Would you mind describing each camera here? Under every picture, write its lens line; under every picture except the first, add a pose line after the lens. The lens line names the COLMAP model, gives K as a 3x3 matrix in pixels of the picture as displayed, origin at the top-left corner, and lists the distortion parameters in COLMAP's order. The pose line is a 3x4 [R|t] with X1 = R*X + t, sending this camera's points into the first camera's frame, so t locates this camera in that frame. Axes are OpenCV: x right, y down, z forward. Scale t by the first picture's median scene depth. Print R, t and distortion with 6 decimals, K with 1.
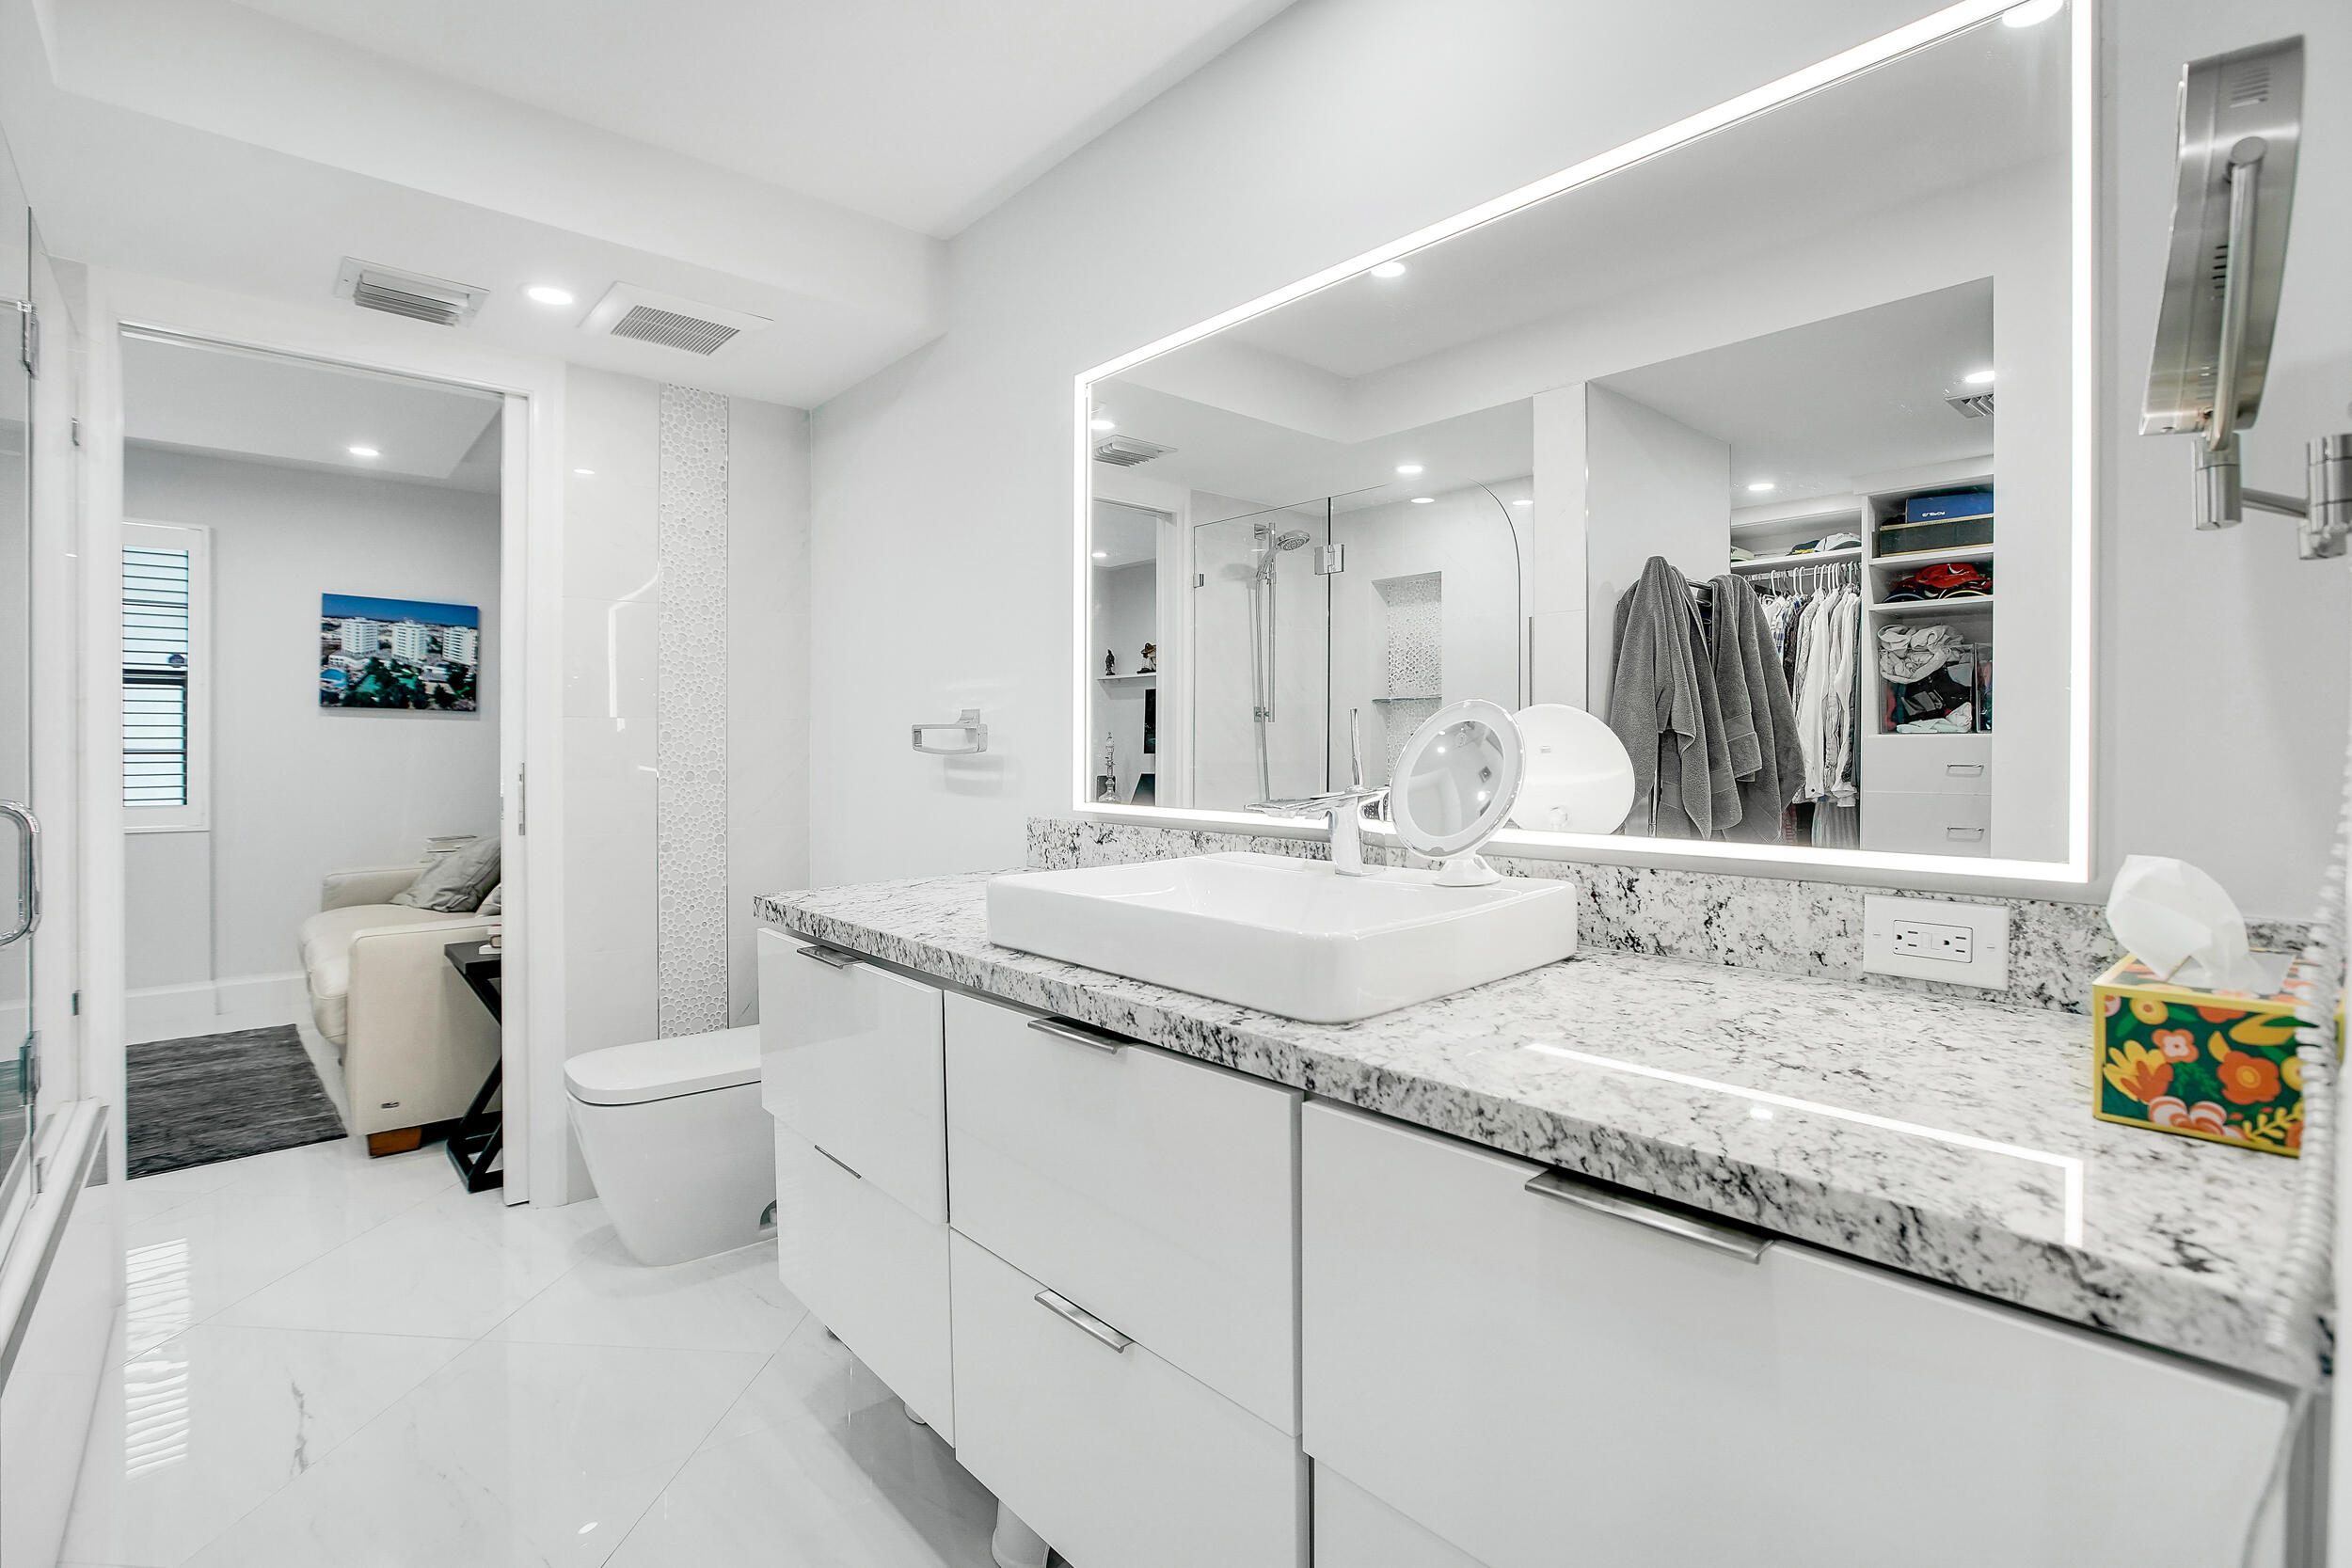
lens RADIAL K [[1109.6, 0, 1182.8], [0, 1109.6, 767.2], [0, 0, 1]] dist [0.017103, -0.000638]
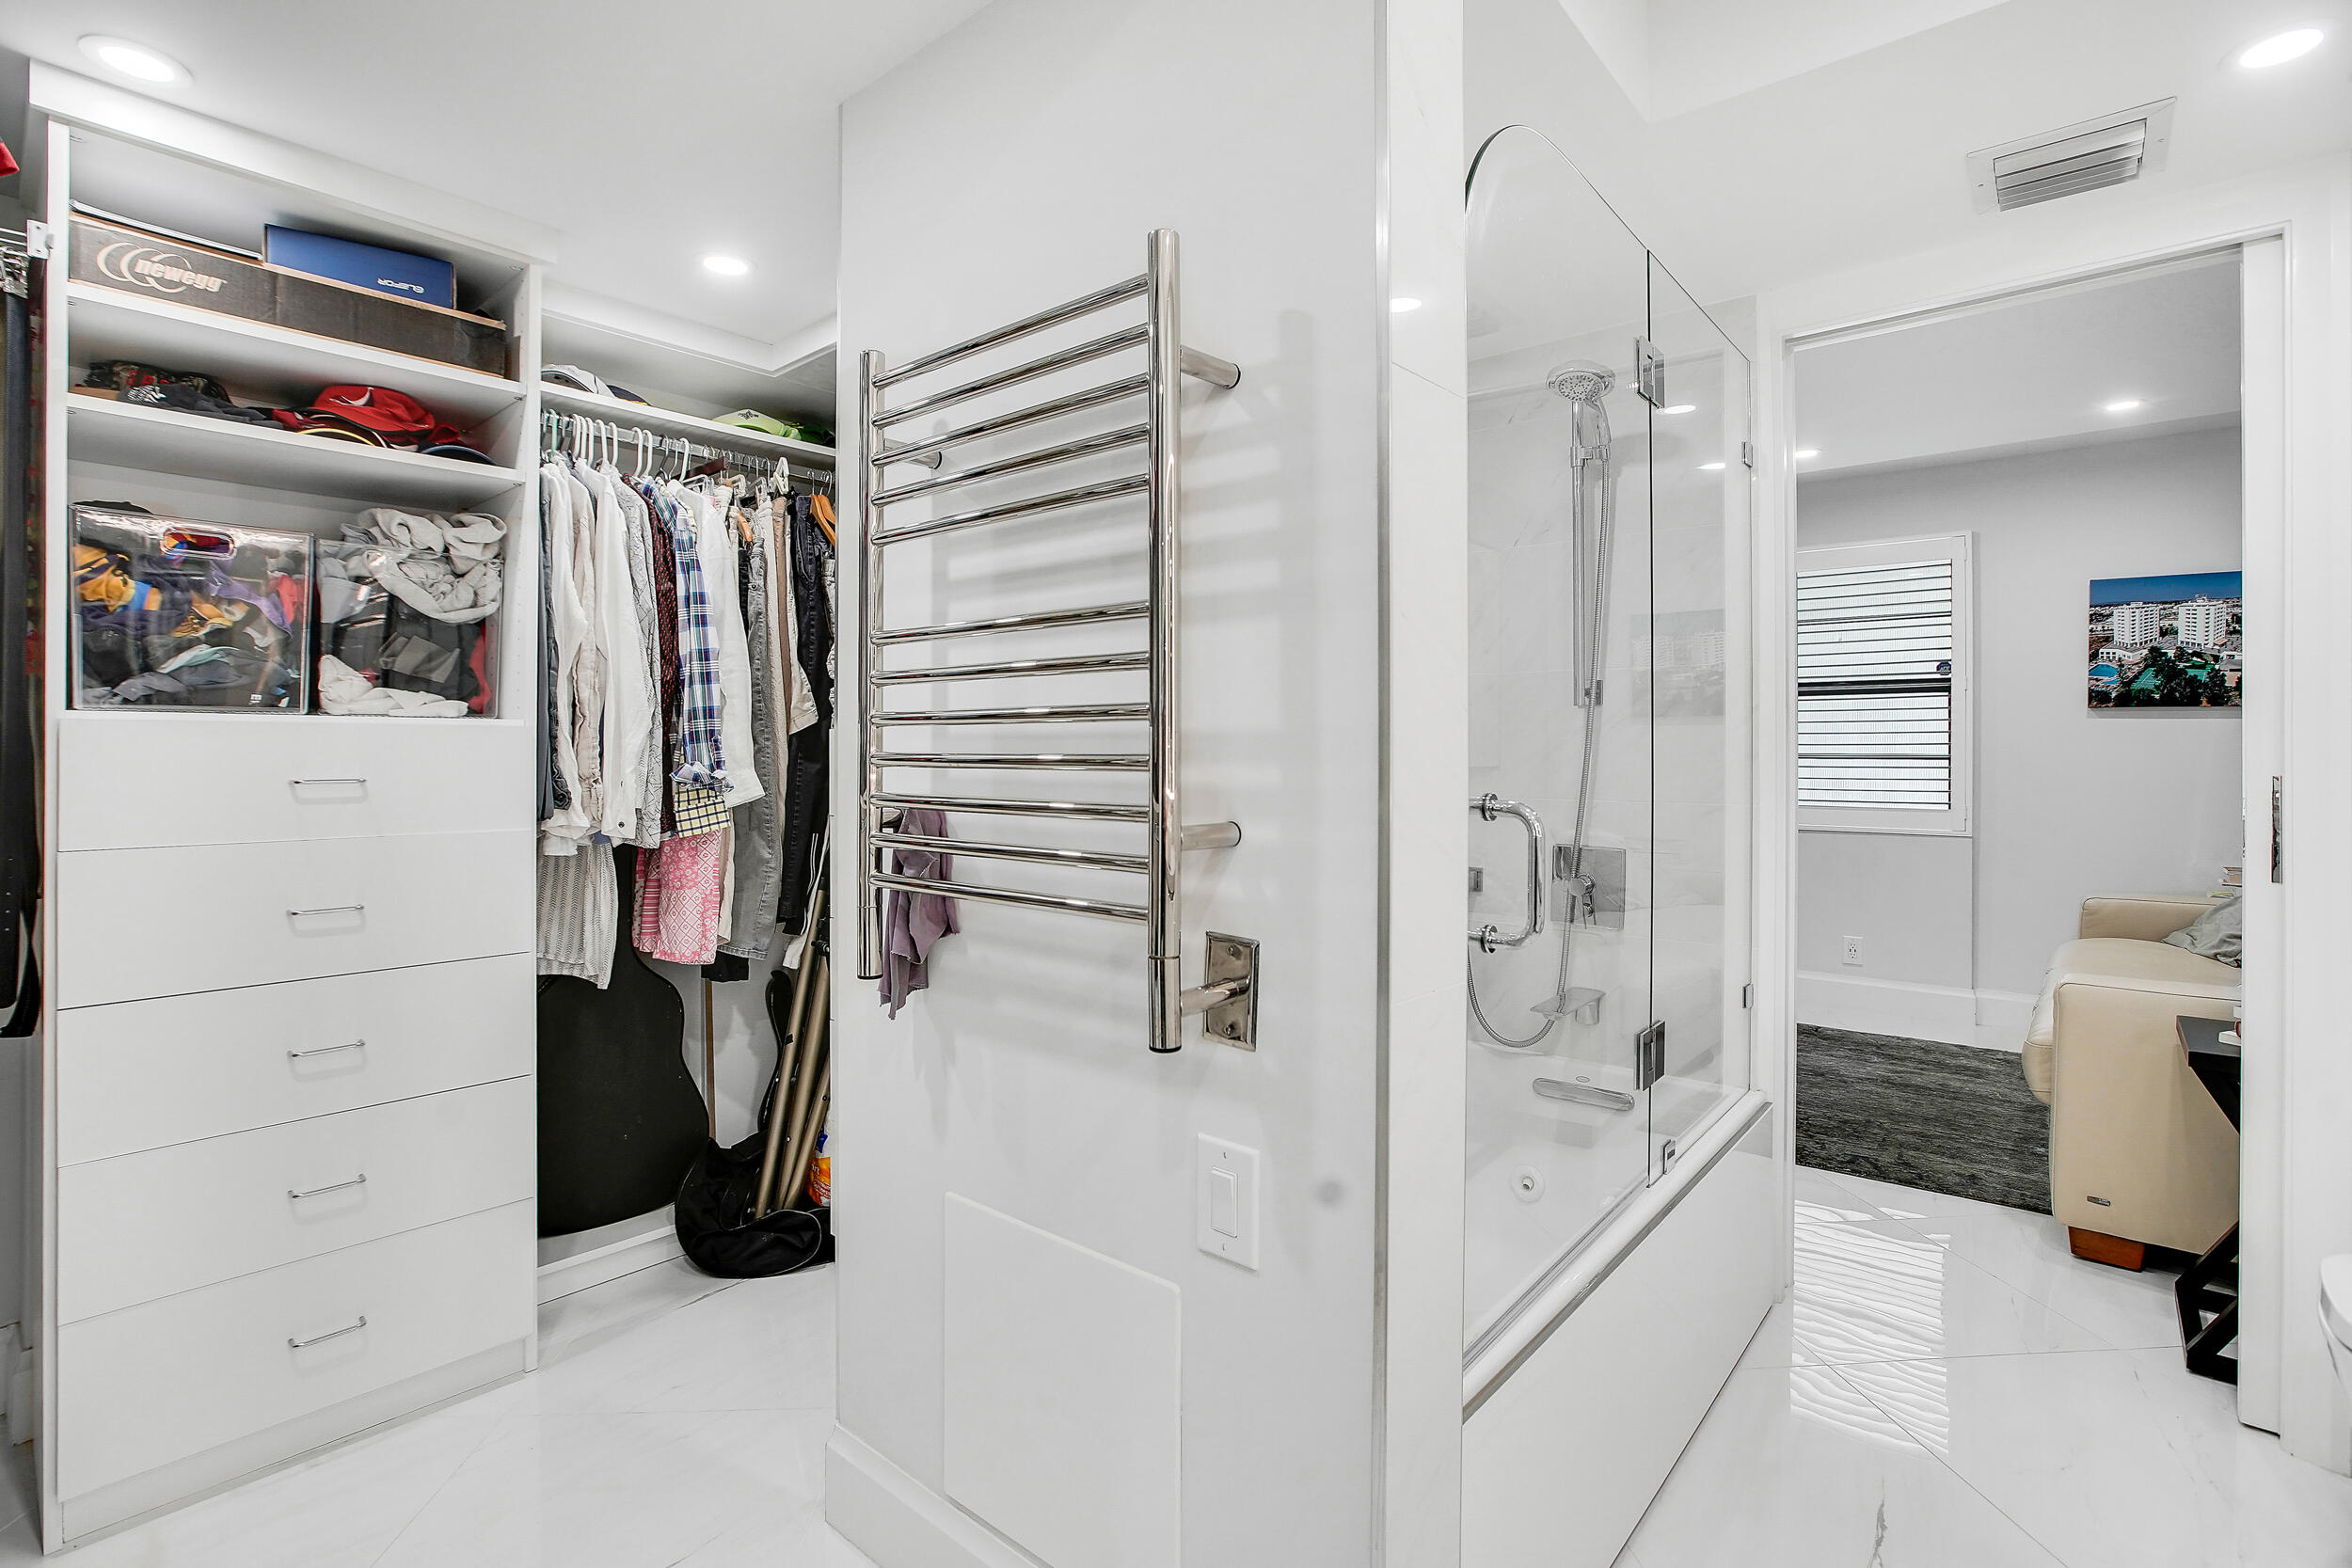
lens RADIAL K [[1109.6, 0, 1182.5], [0, 1109.6, 758.5], [0, 0, 1]] dist [0.017103, -0.000638]
pose [[0.180252, 0.007222, -0.983594, -0.022032], [-0.015393, 0.999871, 0.004521, -0.007025], [0.983500, 0.014326, 0.180340, 0.140249]]
